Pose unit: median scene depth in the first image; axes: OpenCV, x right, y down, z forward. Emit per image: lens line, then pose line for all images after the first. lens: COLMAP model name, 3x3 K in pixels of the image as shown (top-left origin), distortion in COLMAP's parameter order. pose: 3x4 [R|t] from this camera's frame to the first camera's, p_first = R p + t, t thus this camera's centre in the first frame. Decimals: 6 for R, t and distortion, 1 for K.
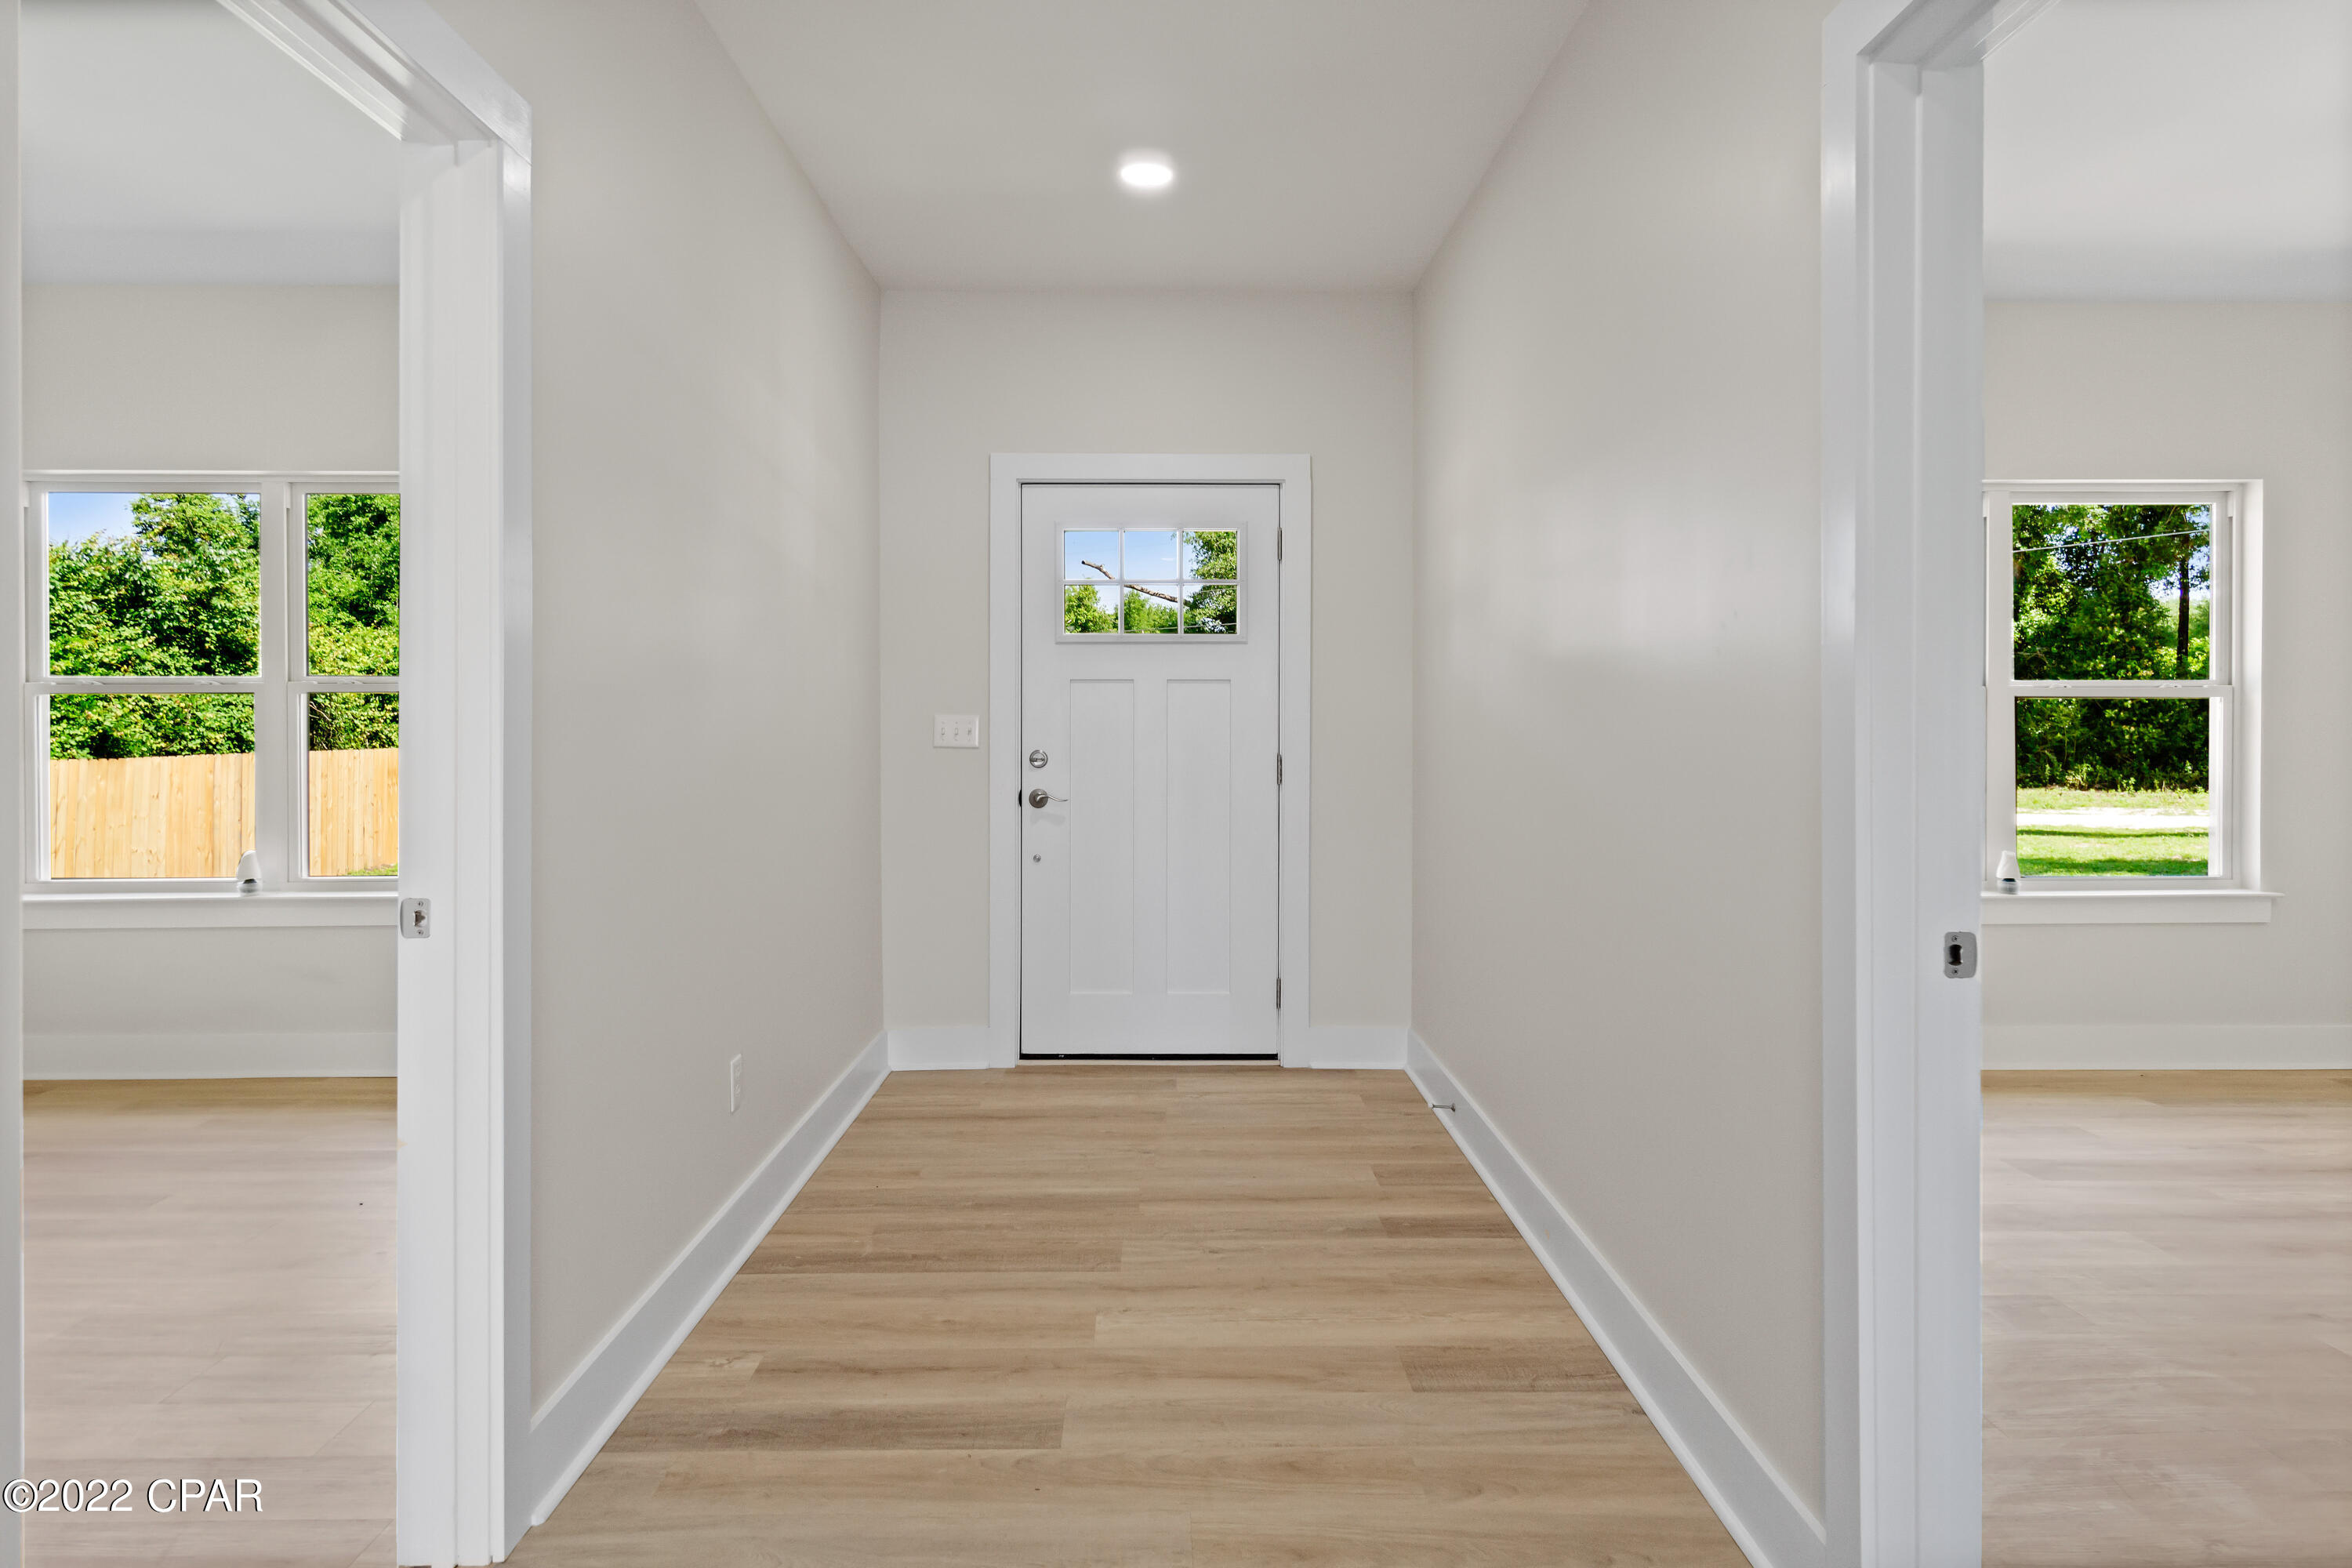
lens RADIAL K [[1365.9, 0, 1176.9], [0, 1365.9, 724.7], [0, 0, 1]] dist [0.002057, 0.000103]
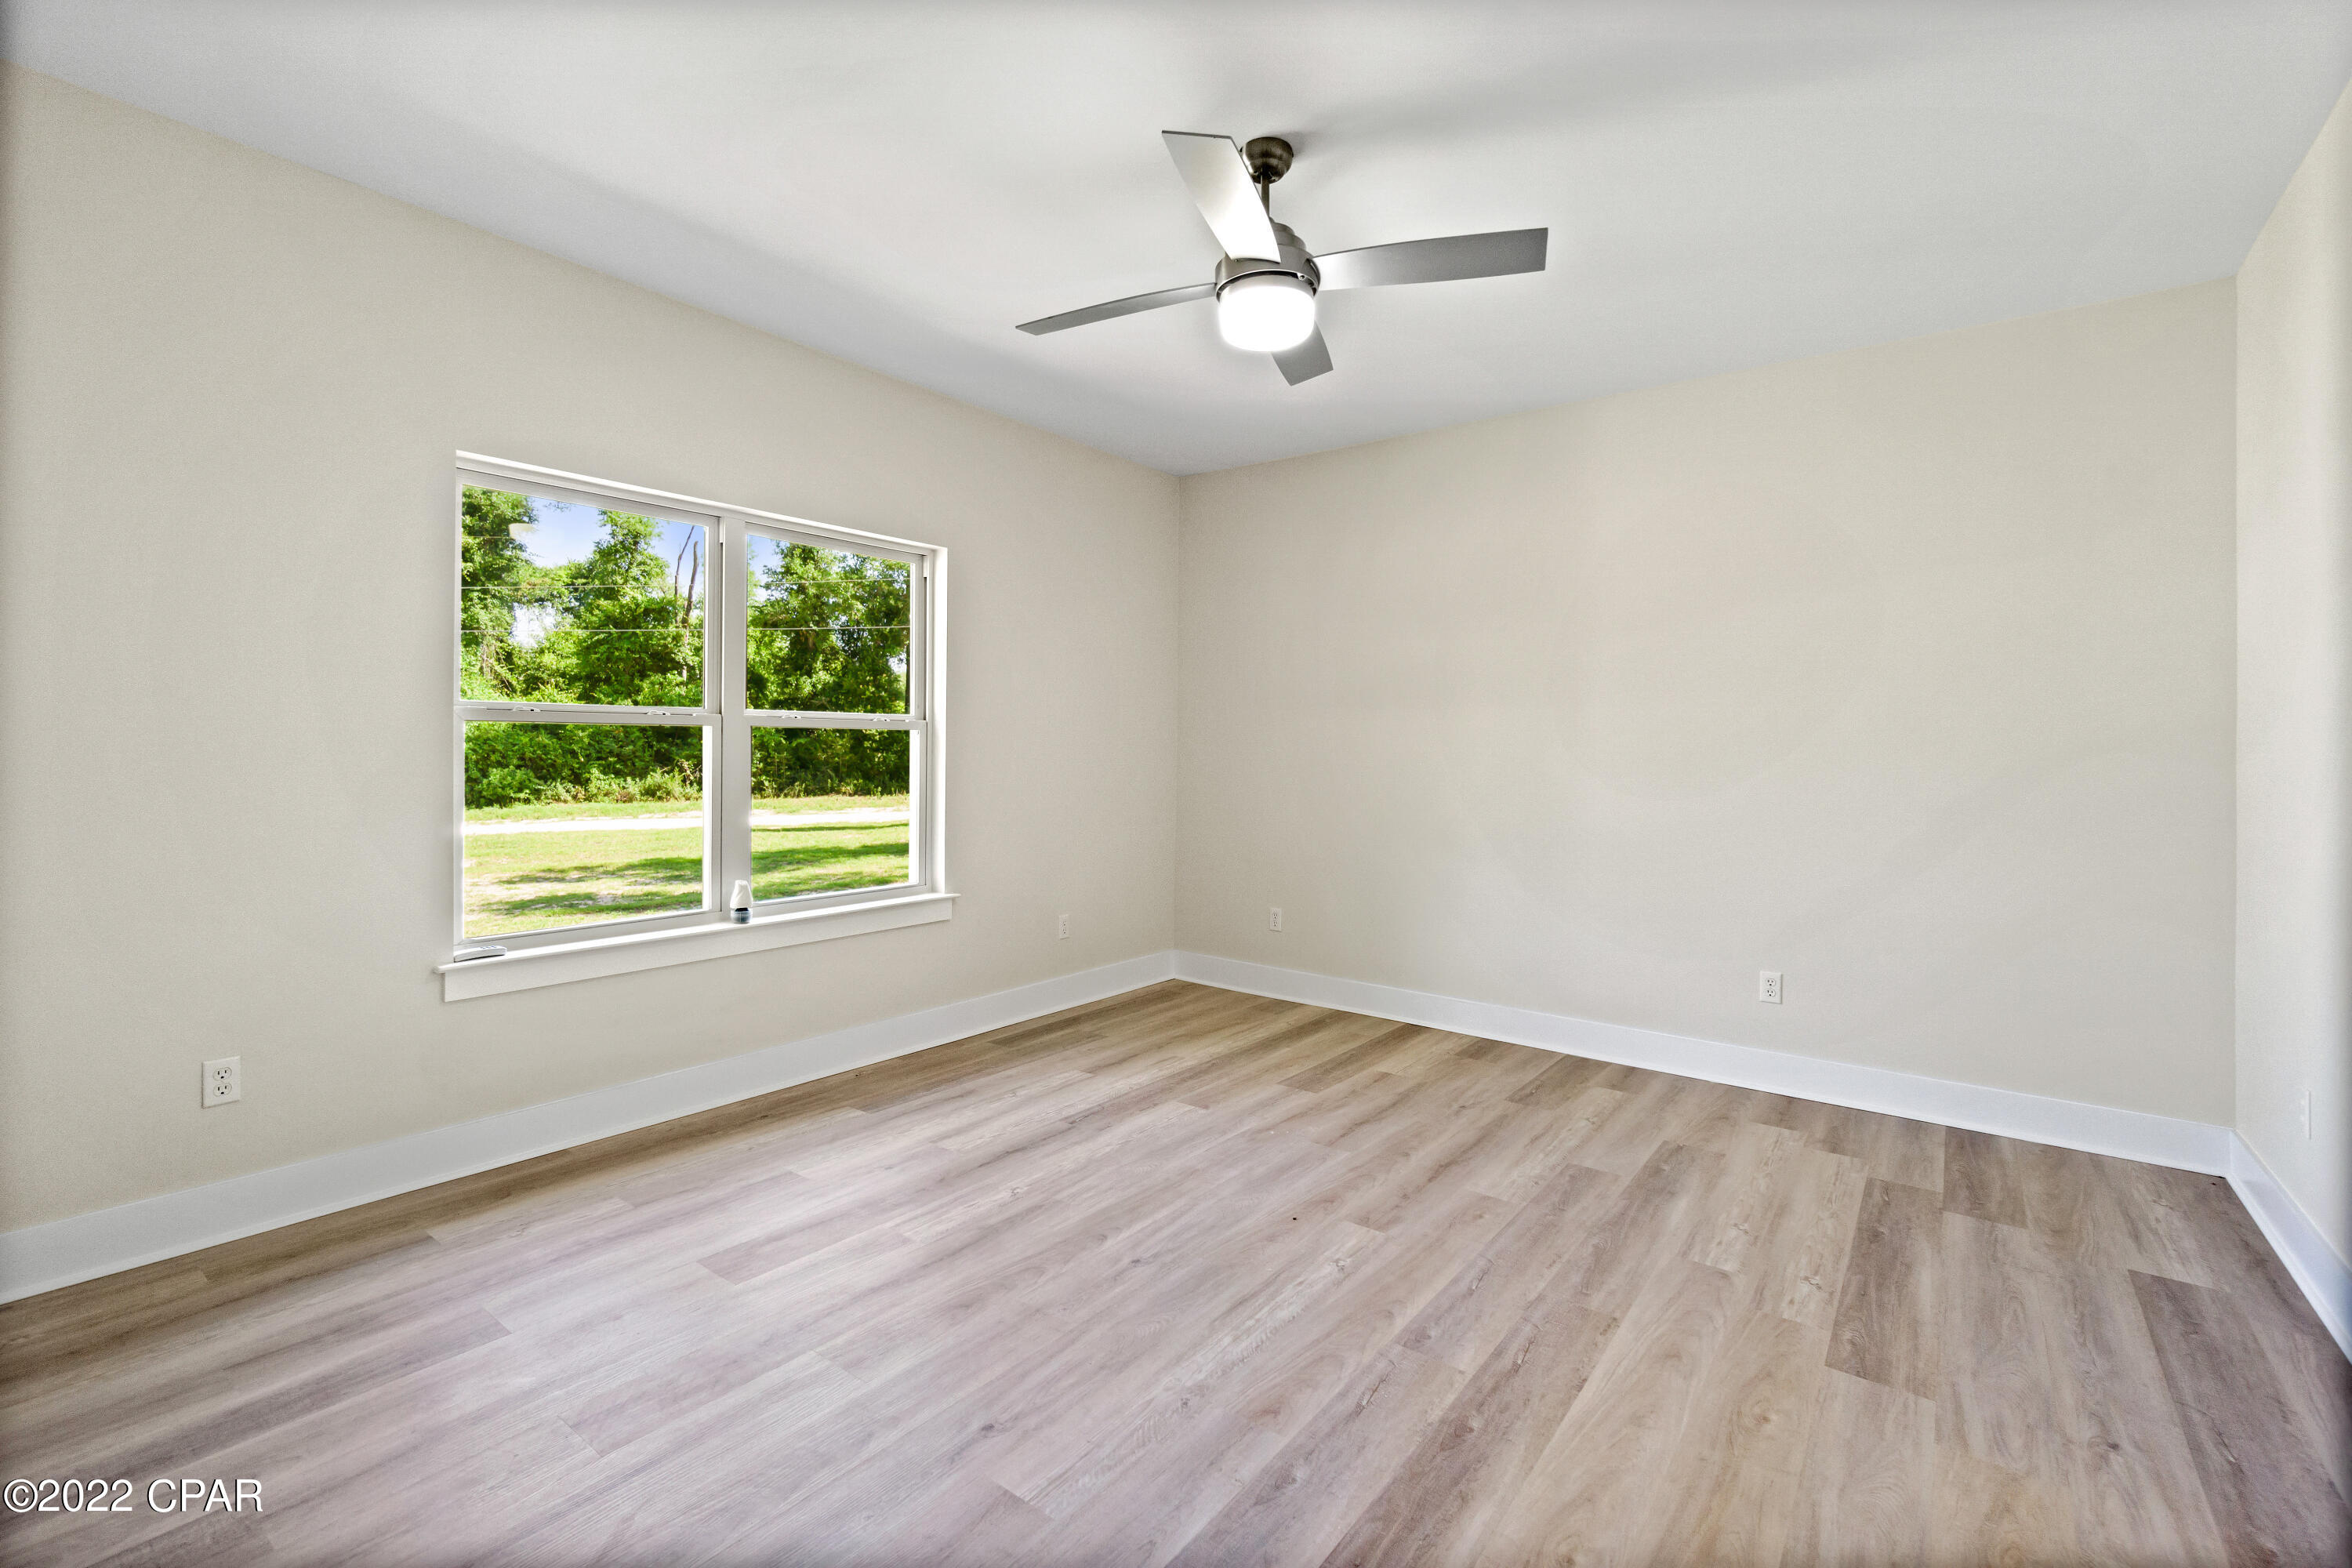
lens RADIAL K [[1018.4, 0, 1174.5], [0, 1018.4, 743.8], [0, 0, 1]] dist [-0.001840, -0.000149]
pose [[0.630574, 0.006740, 0.776100, 0.069350], [-0.000998, 0.999969, -0.007874, -0.000465], [-0.776129, 0.004190, 0.630561, 0.086201]]
